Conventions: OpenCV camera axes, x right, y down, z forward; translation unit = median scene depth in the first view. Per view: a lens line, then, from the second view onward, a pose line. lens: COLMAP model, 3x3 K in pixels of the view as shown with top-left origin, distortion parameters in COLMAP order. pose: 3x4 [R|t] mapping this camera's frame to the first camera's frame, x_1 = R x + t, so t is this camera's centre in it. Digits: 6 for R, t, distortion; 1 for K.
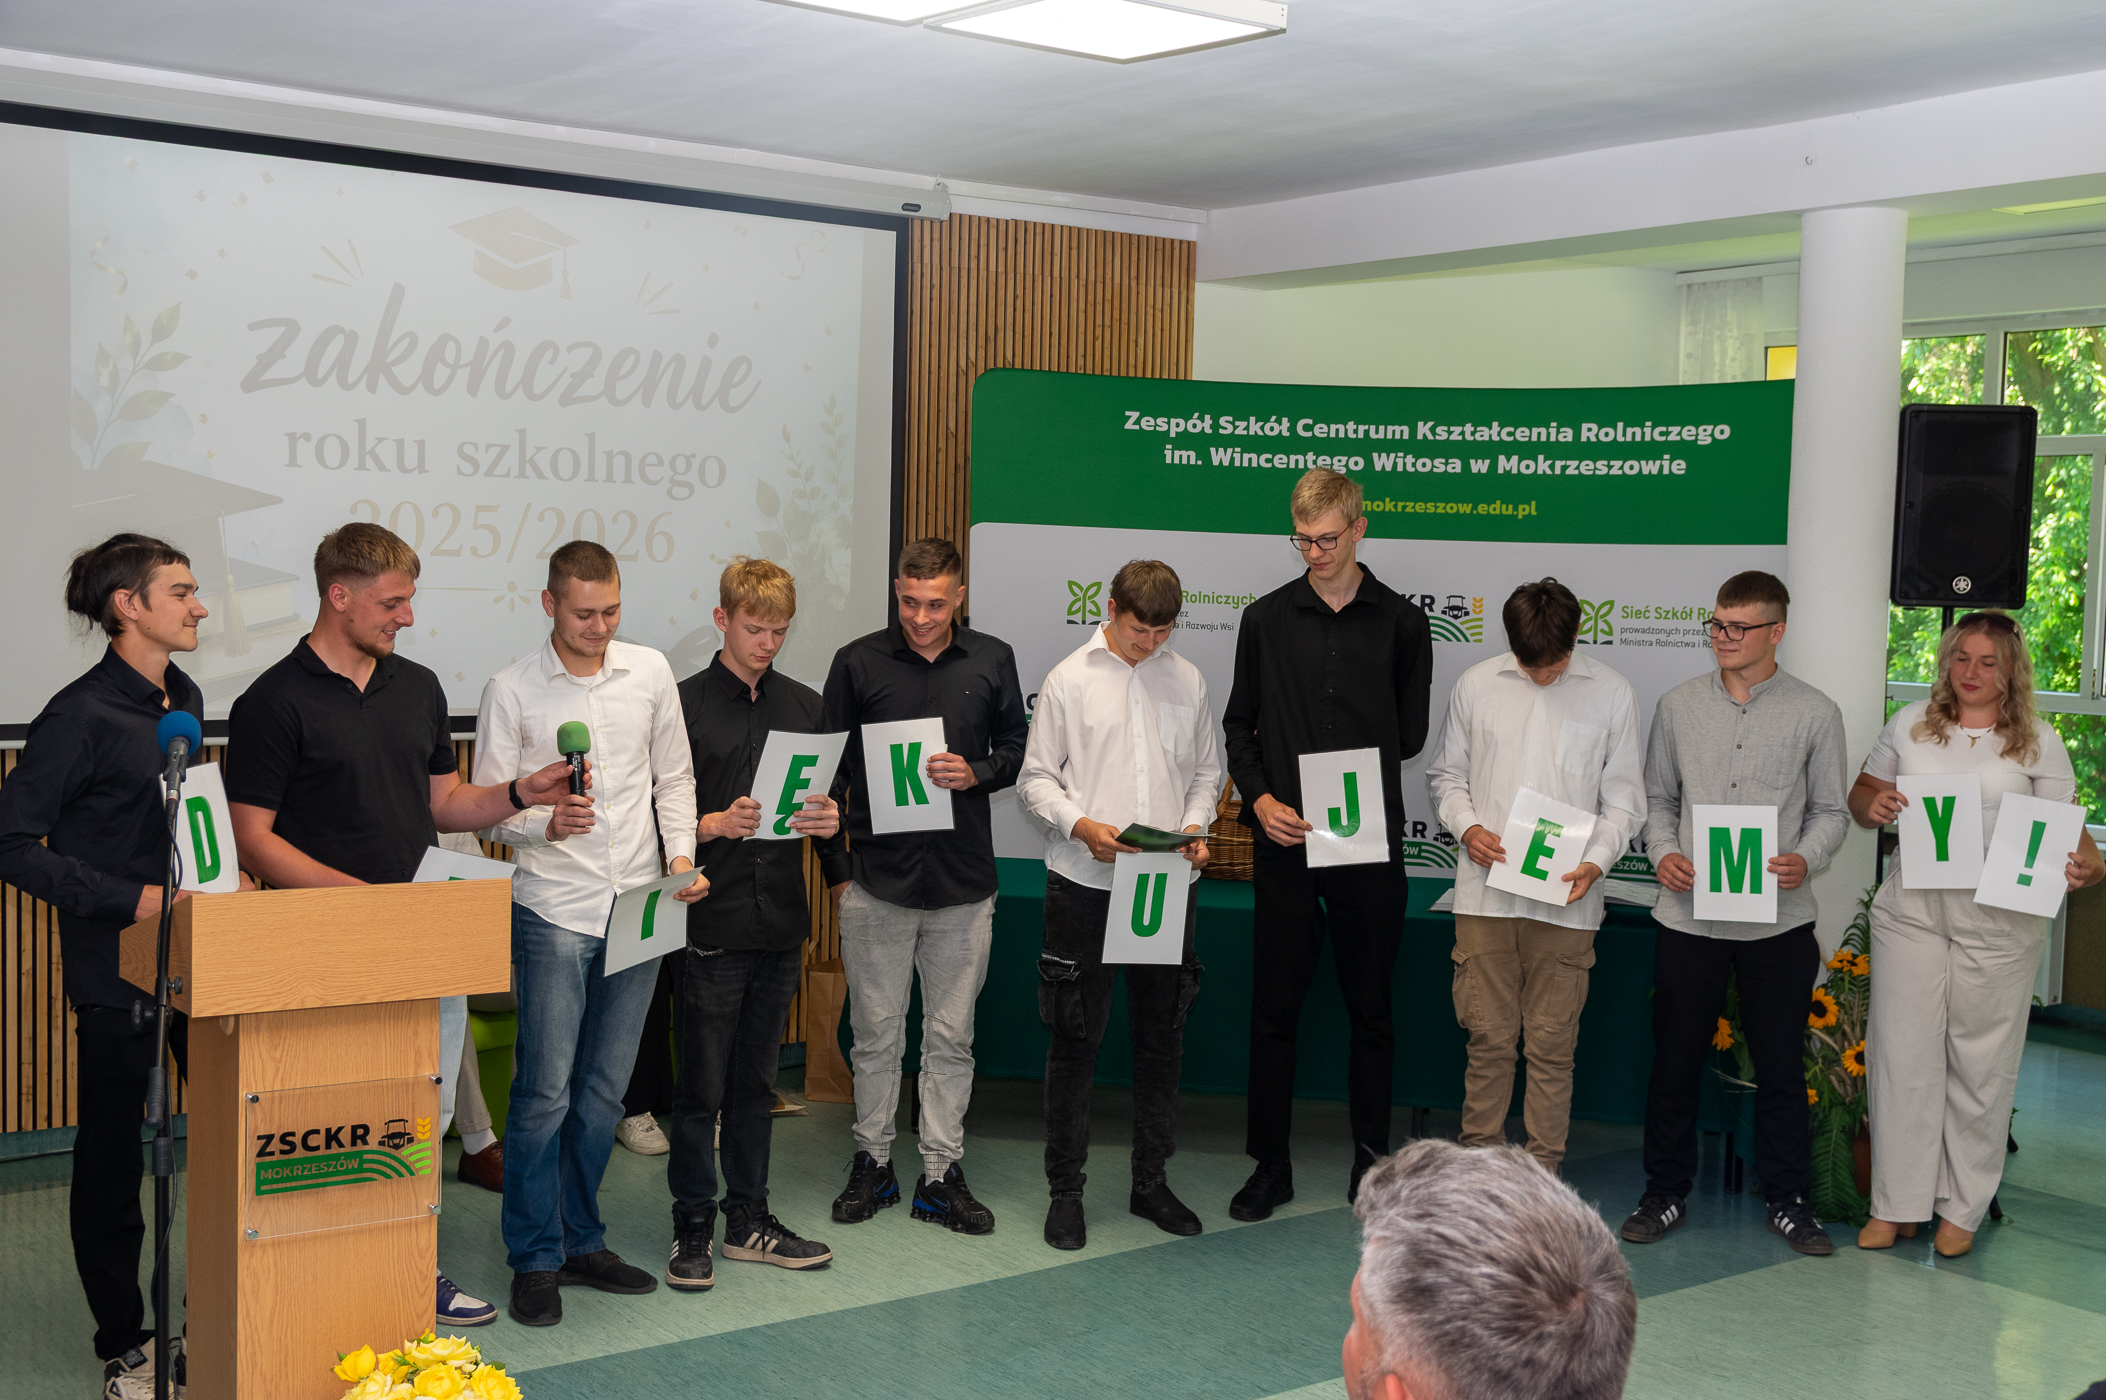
lens RADIAL K [[2380.4, 0, 1062.5], [0, 2380.4, 722.0], [0, 0, 1]] dist [0.004313, -0.007438]
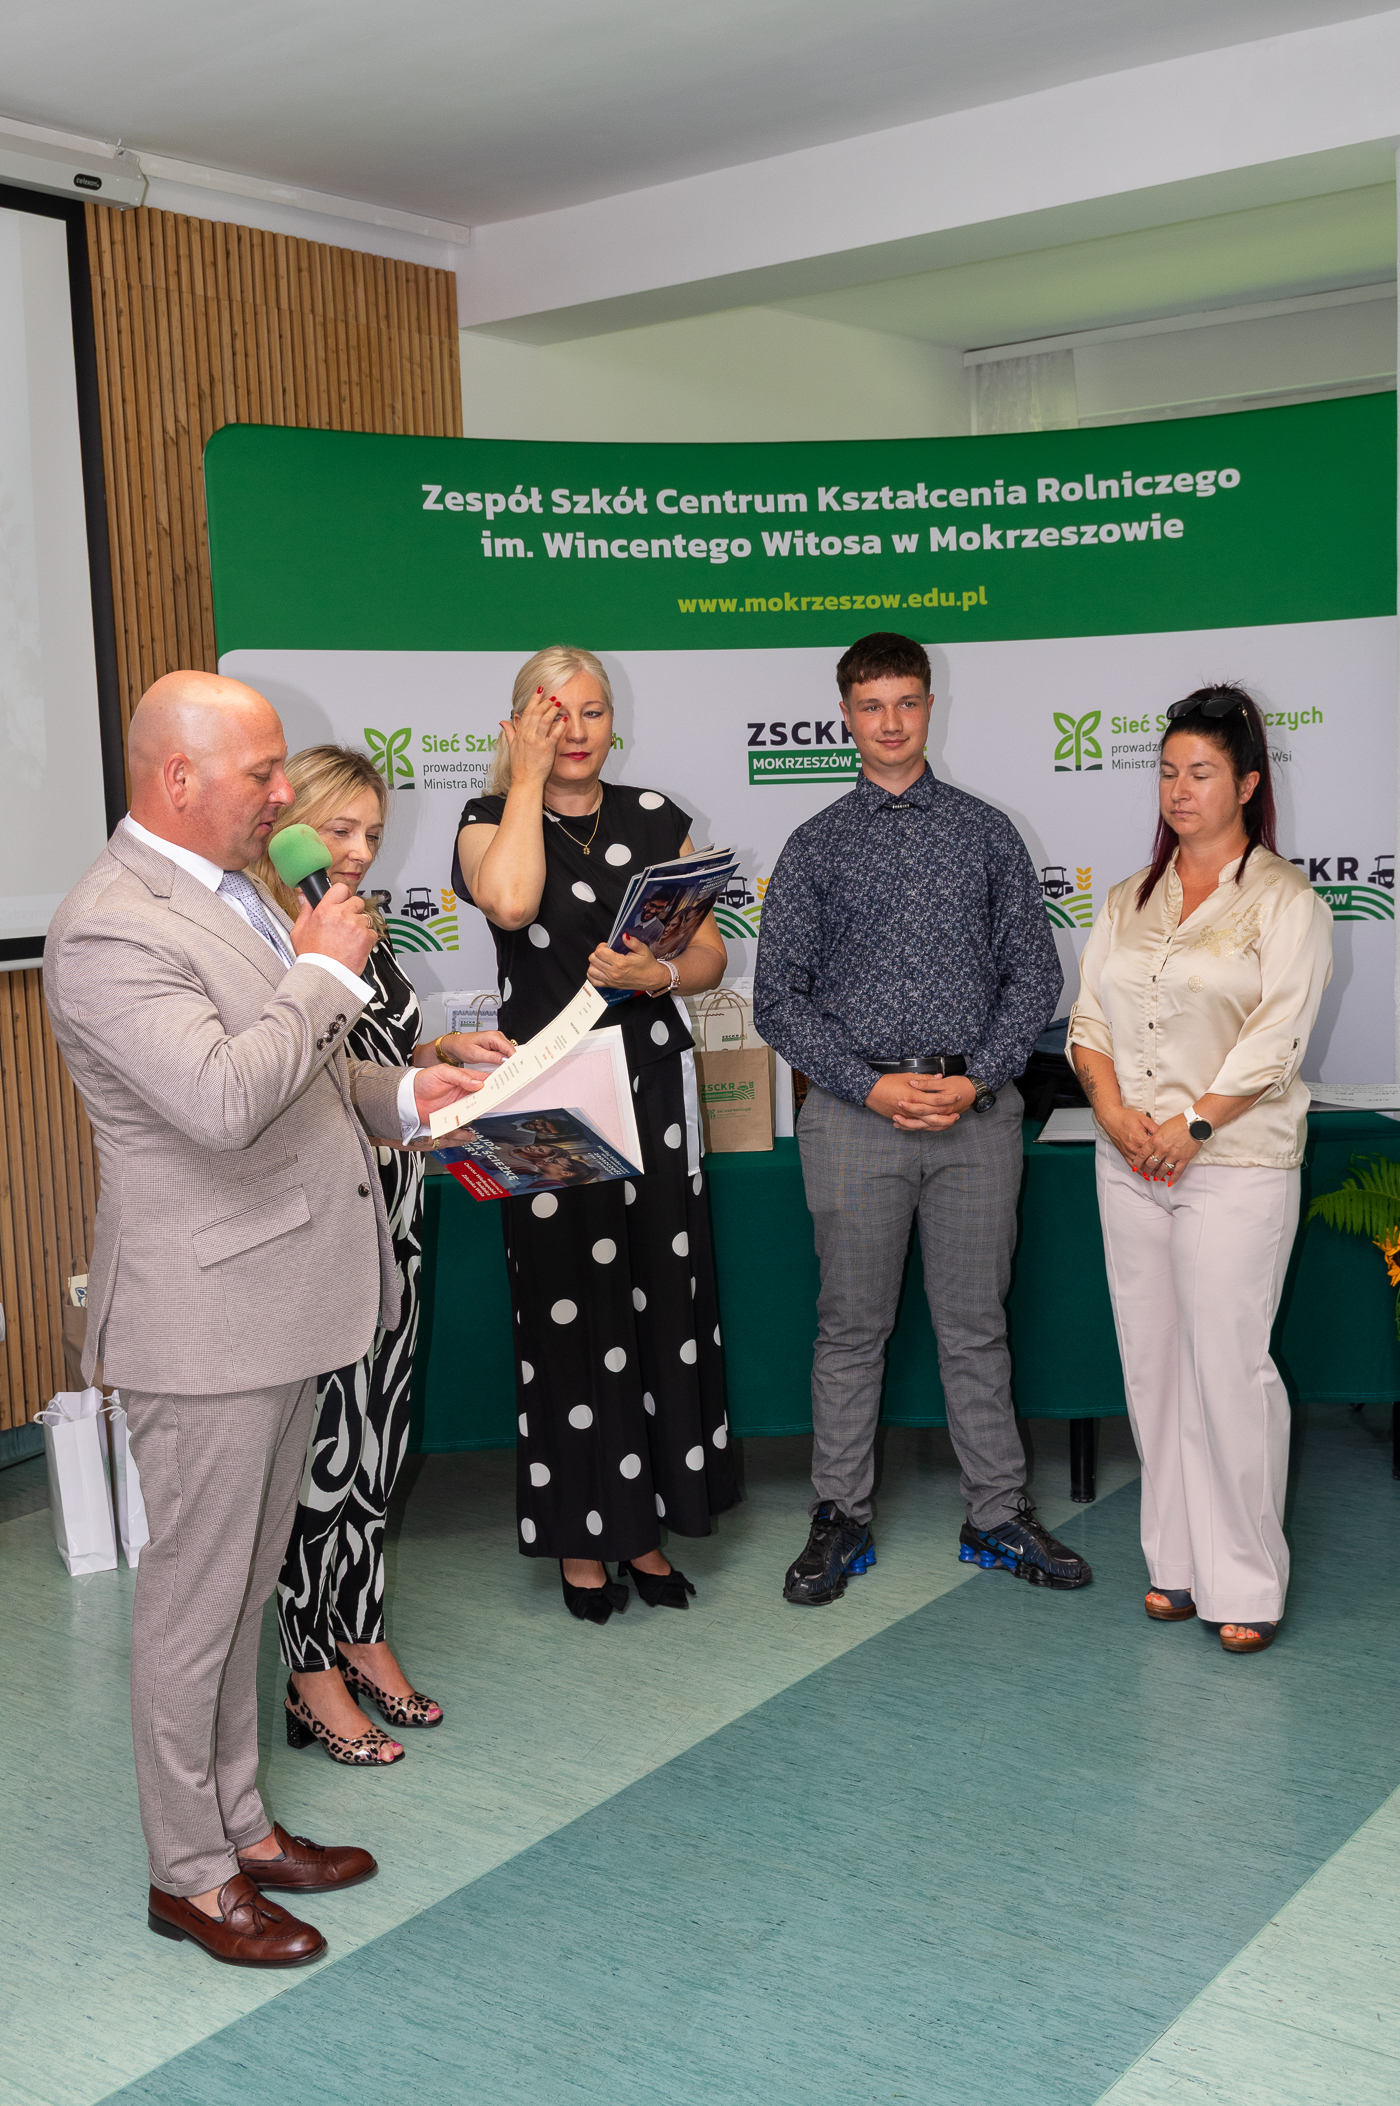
lens RADIAL K [[2270.3, 0, 701.7], [0, 2270.3, 1061.3], [0, 0, 1]] dist [0.004875, 0.000178]
pose [[0.958644, -0.093028, 0.268975, -0.094355], [0.079164, 0.994934, 0.061967, 0.005155], [-0.273377, -0.038111, 0.961152, 0.329843]]
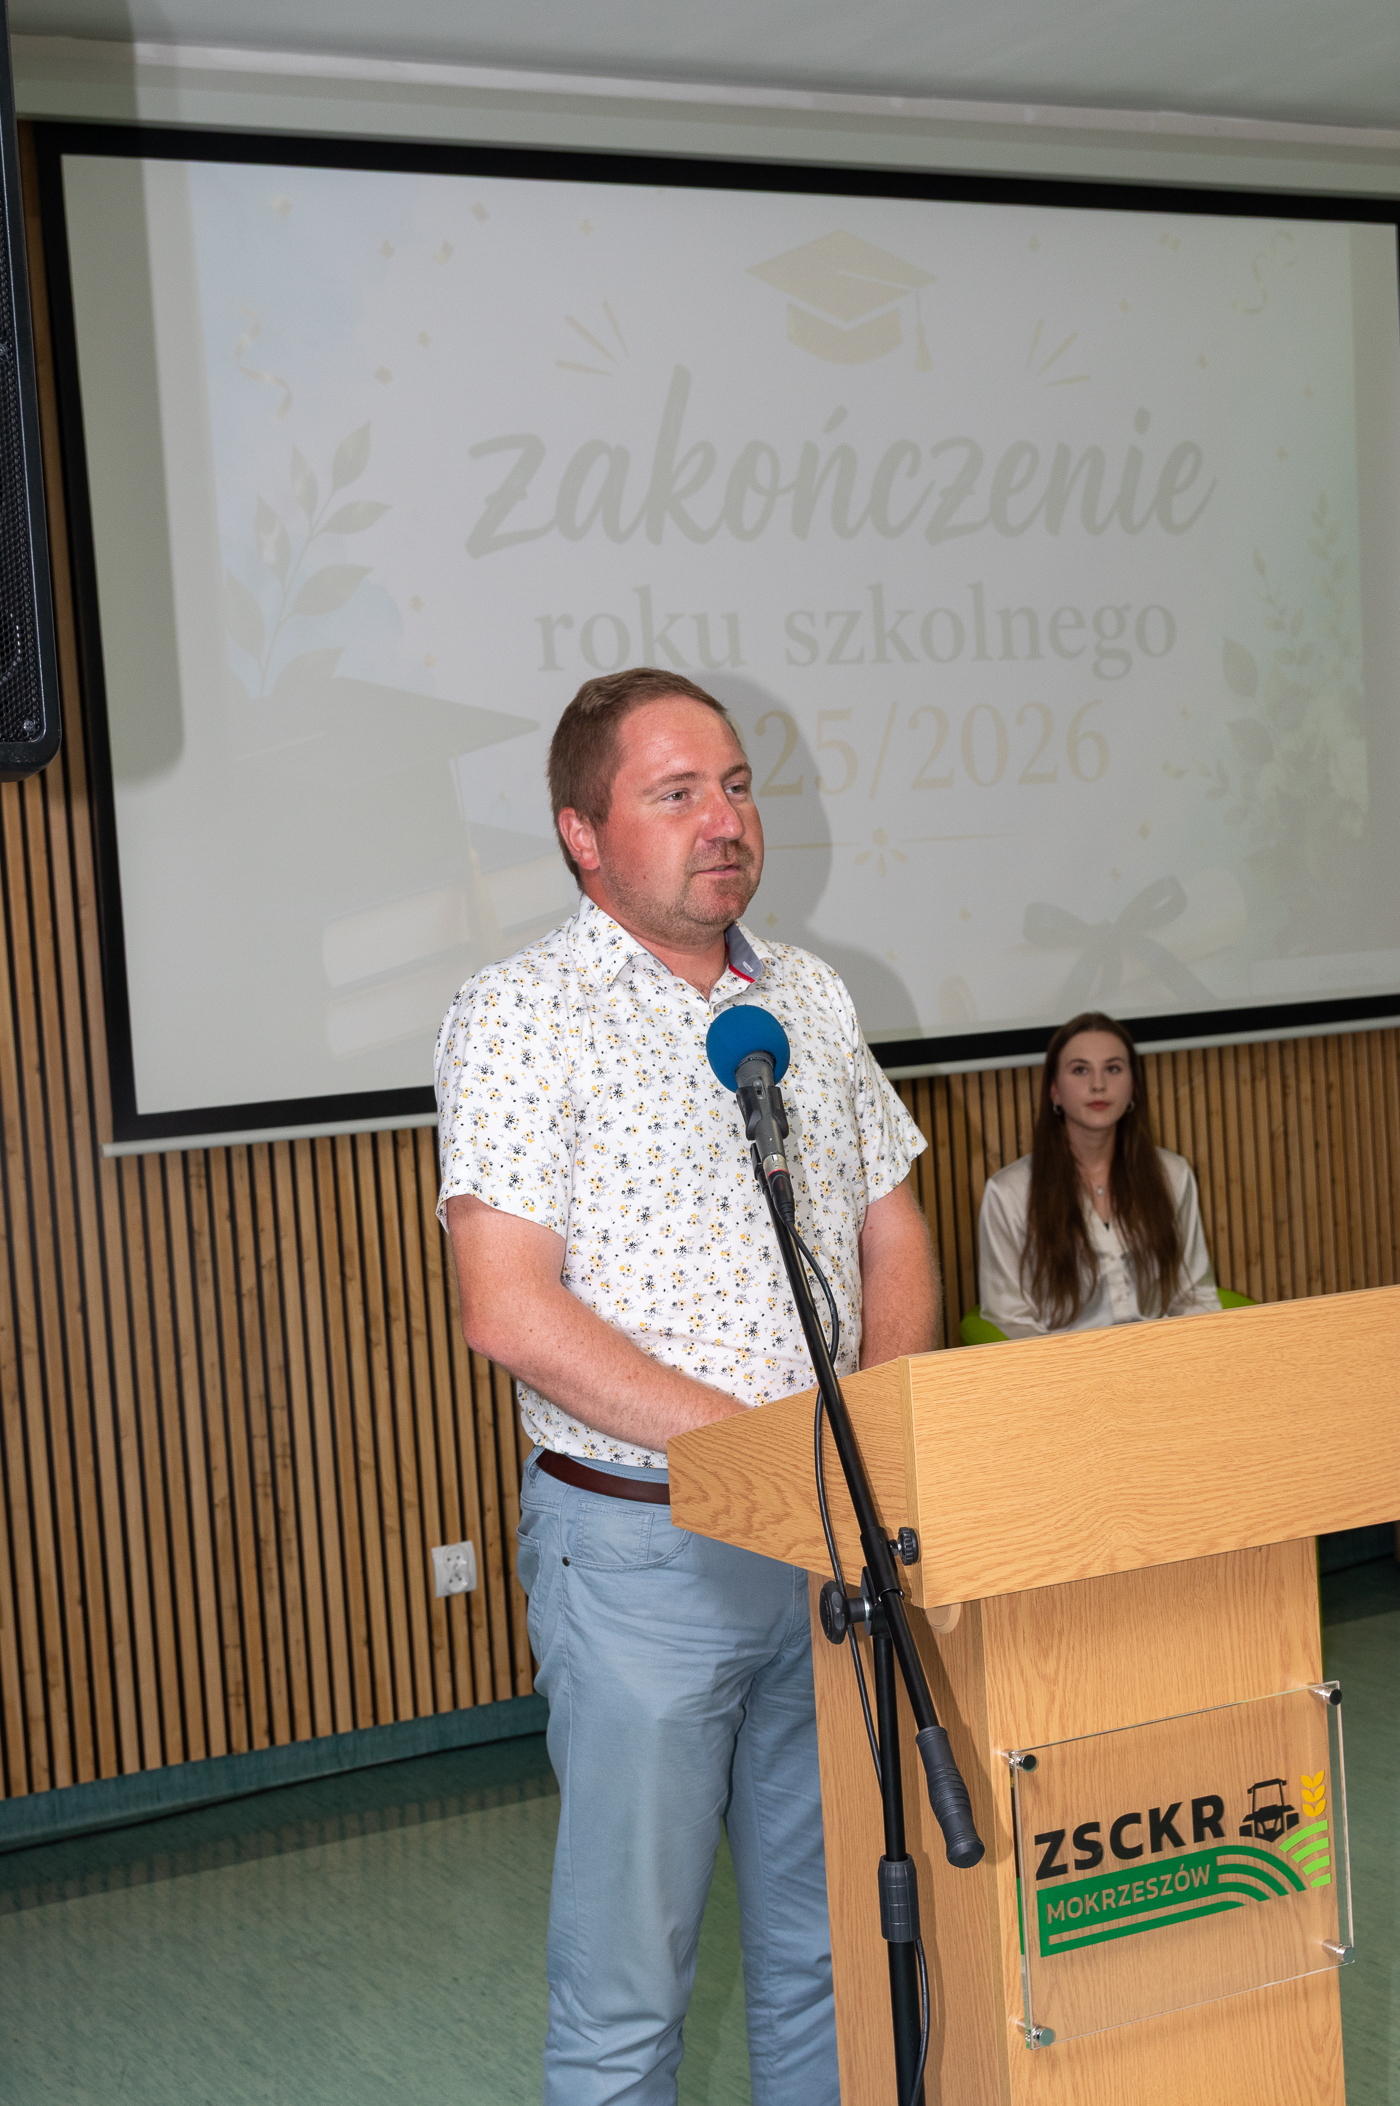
lens RADIAL K [[3070.7, 0, 700.0], [0, 3070.7, 1053.0], [0, 0, 1]] dist [0.027727, -0.103503]
pose [[0.985161, -0.082492, -0.150509, -0.149180], [0.081075, 0.996587, -0.015540, 0.008056], [0.151278, 0.003107, 0.988486, 0.179458]]
